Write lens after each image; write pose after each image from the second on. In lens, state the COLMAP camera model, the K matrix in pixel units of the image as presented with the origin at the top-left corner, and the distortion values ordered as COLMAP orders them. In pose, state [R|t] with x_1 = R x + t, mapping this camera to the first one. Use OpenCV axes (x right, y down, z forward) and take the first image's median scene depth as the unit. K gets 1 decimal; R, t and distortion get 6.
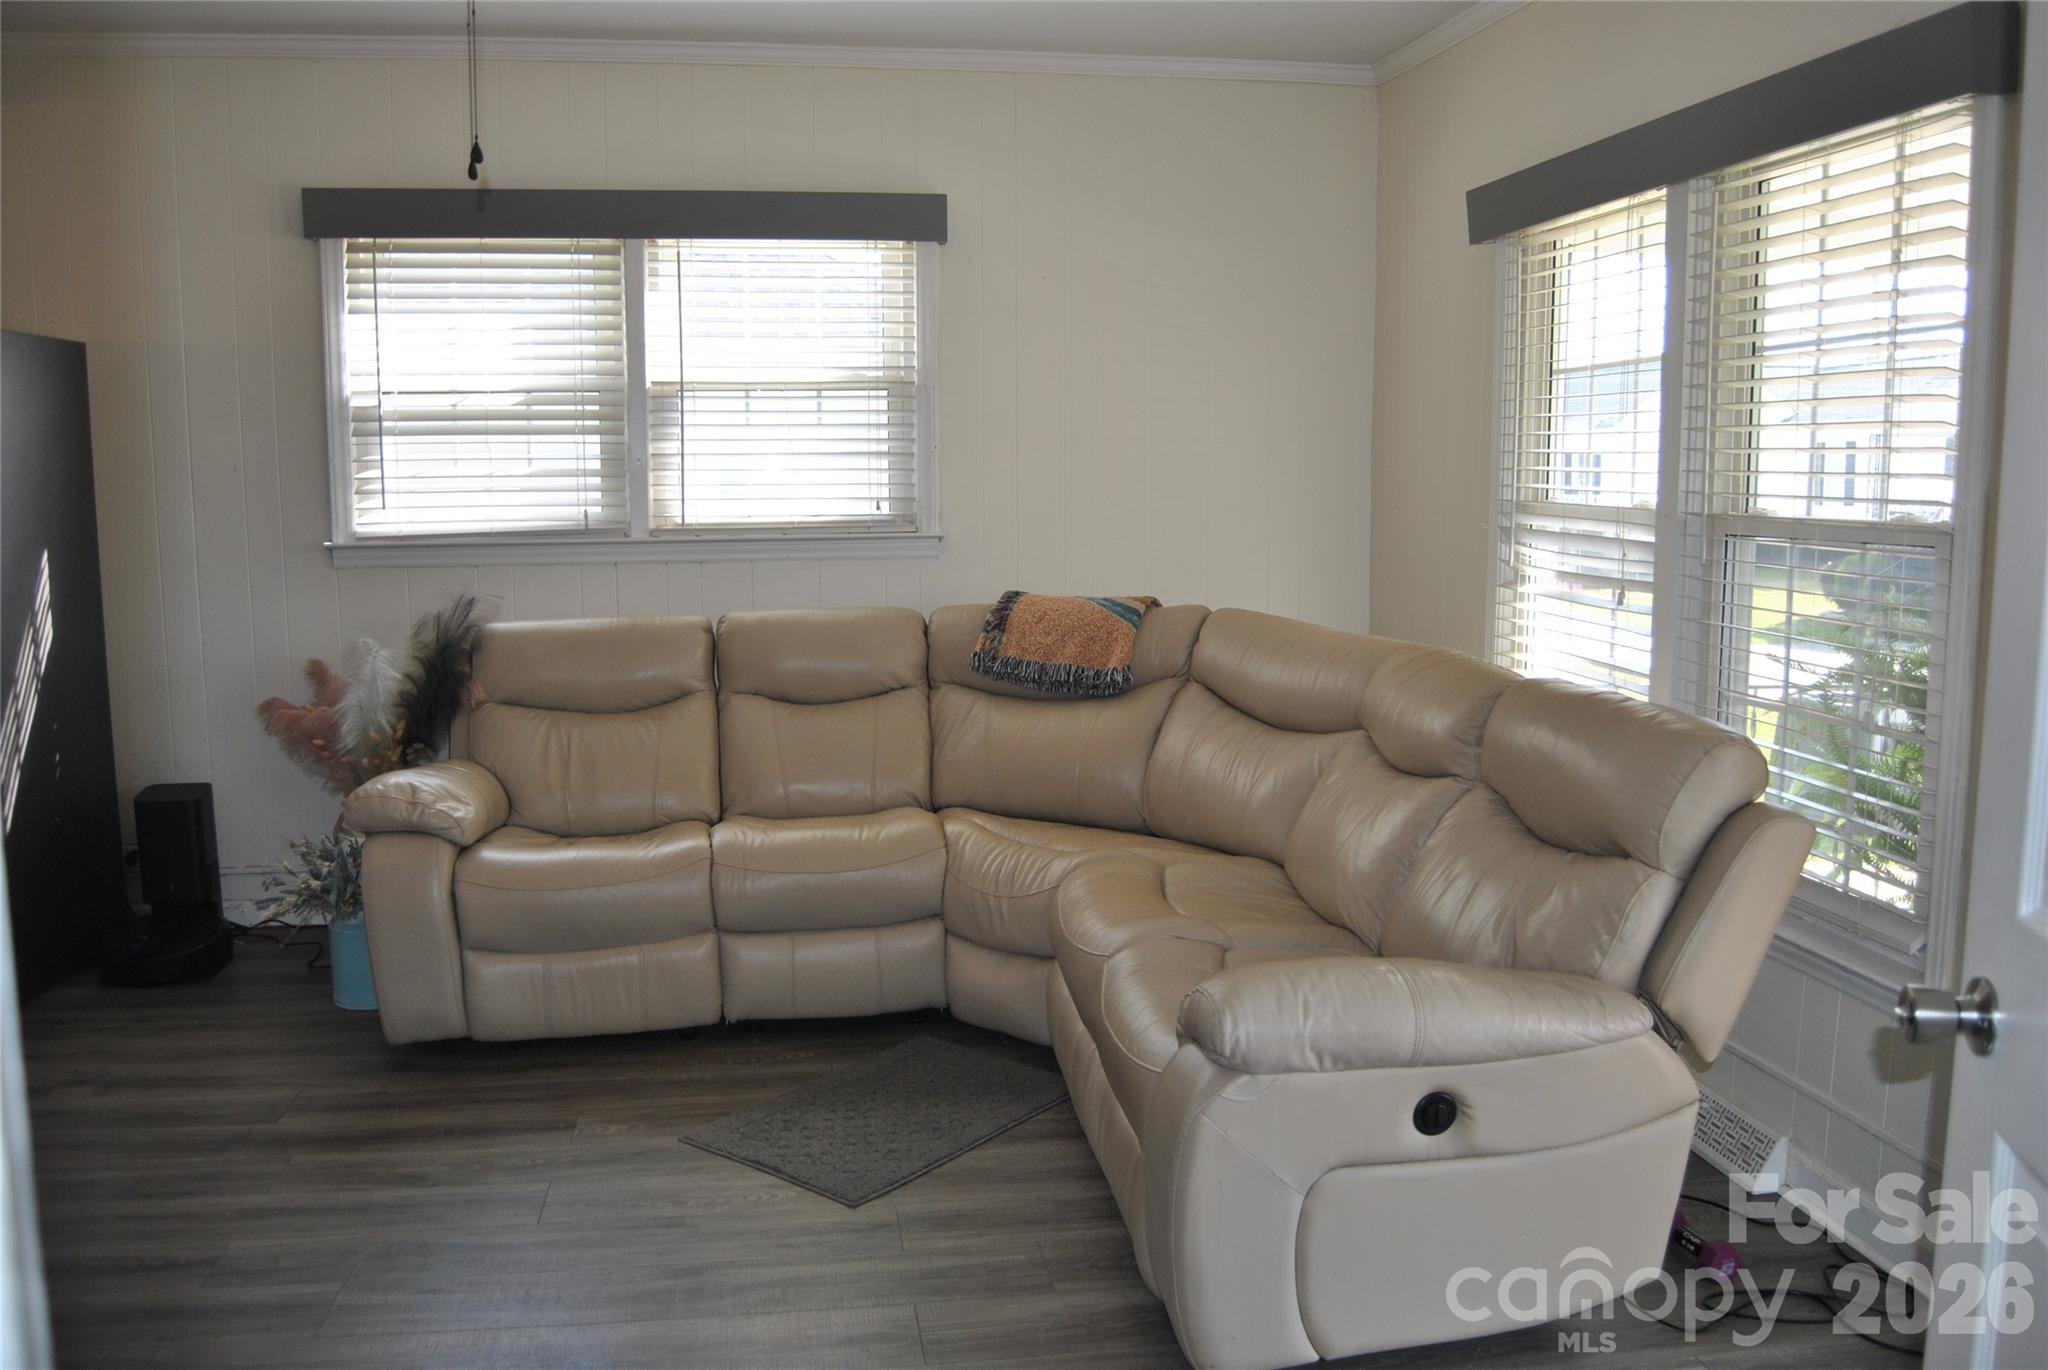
lens RADIAL K [[1613.8, 0, 1034.4], [0, 1613.8, 680.9], [0, 0, 1]] dist [-0.098275, 0.045157]
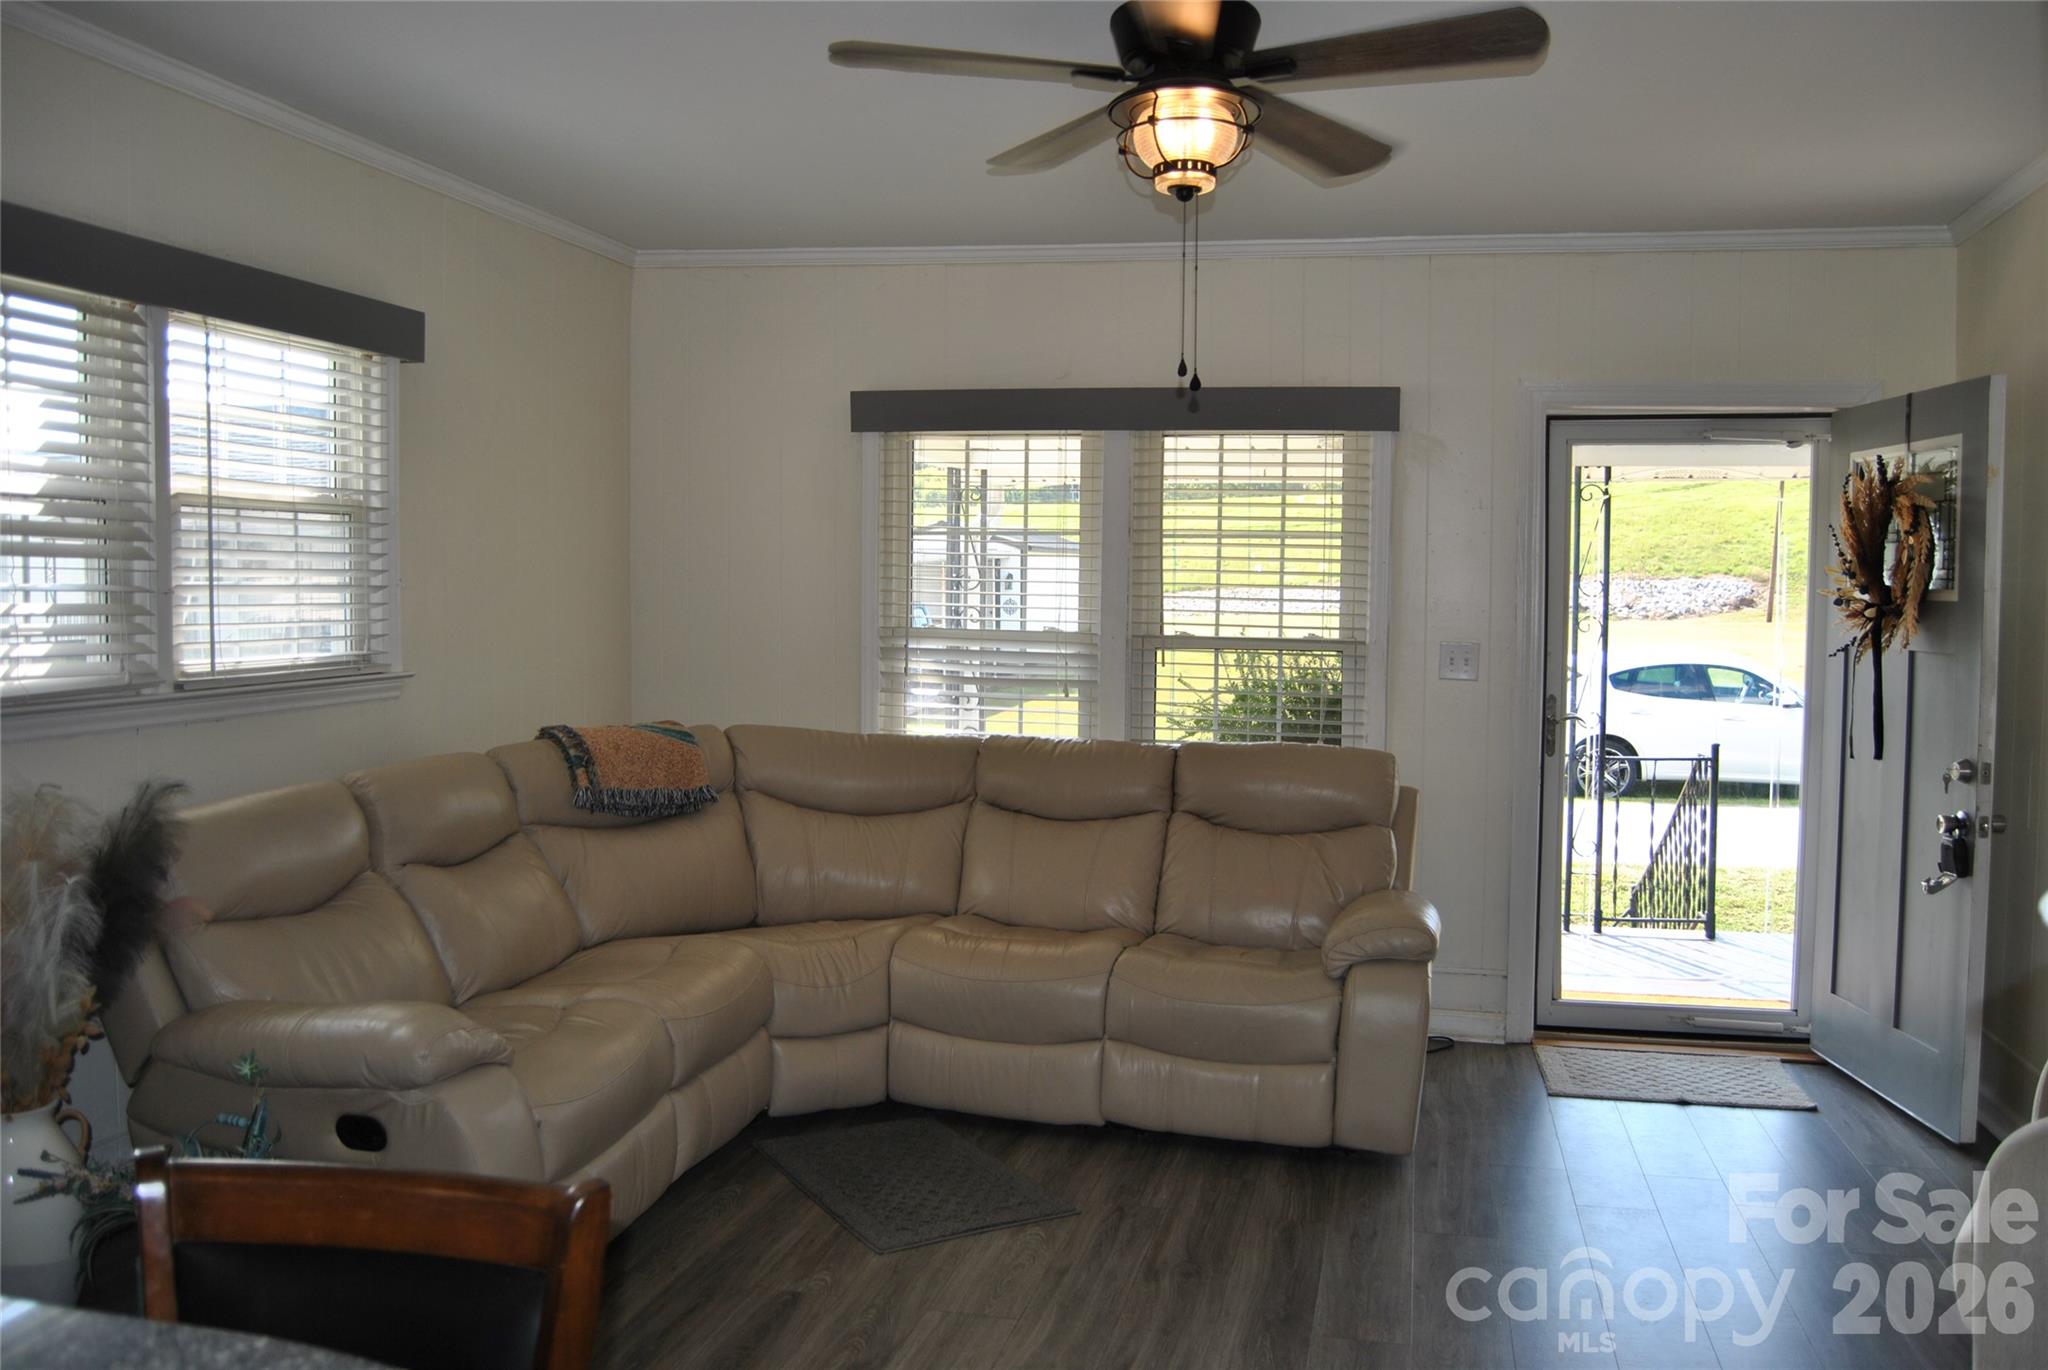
lens RADIAL K [[1613.8, 0, 1034.4], [0, 1613.8, 680.9], [0, 0, 1]] dist [-0.098275, 0.045157]
pose [[0.380448, -0.046662, 0.923625, -0.796972], [0.104051, 0.994545, 0.007385, -0.058322], [-0.918930, 0.093295, 0.383227, 0.333032]]
